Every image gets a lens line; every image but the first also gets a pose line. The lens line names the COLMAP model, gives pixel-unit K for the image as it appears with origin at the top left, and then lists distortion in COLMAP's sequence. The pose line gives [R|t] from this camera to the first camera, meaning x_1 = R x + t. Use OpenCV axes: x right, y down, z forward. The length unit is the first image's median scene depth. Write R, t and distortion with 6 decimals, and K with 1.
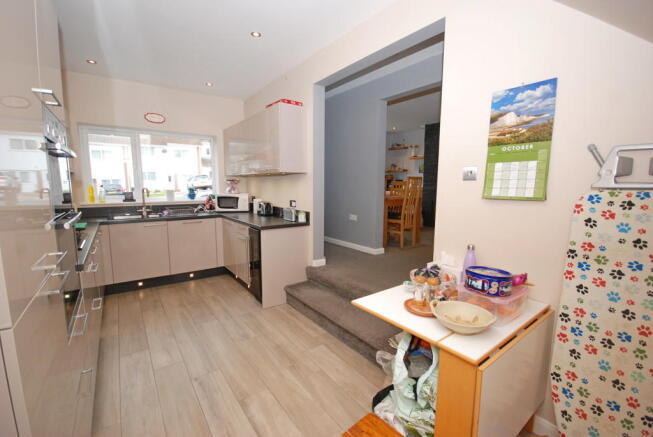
lens RADIAL K [[287.6, 0, 326.5], [0, 287.6, 218.5], [0, 0, 1]] dist [-0.002383, -0.000361]
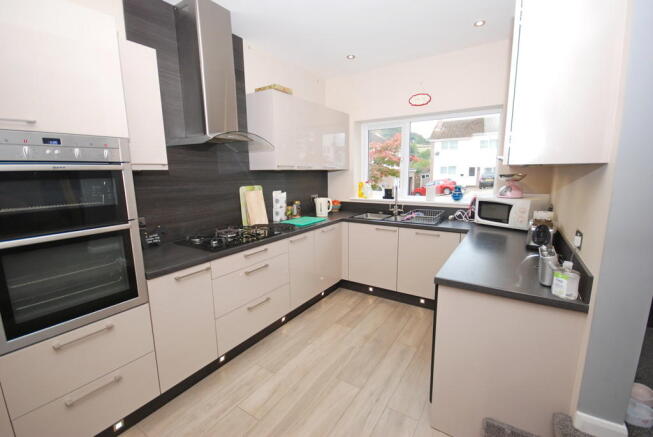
lens RADIAL K [[287.6, 0, 326.5], [0, 287.6, 218.5], [0, 0, 1]] dist [-0.002383, -0.000361]
pose [[0.352434, 0.148866, -0.923920, 0.119308], [-0.091730, 0.988008, 0.124201, -0.093412], [0.931330, 0.040979, 0.361863, 0.478203]]
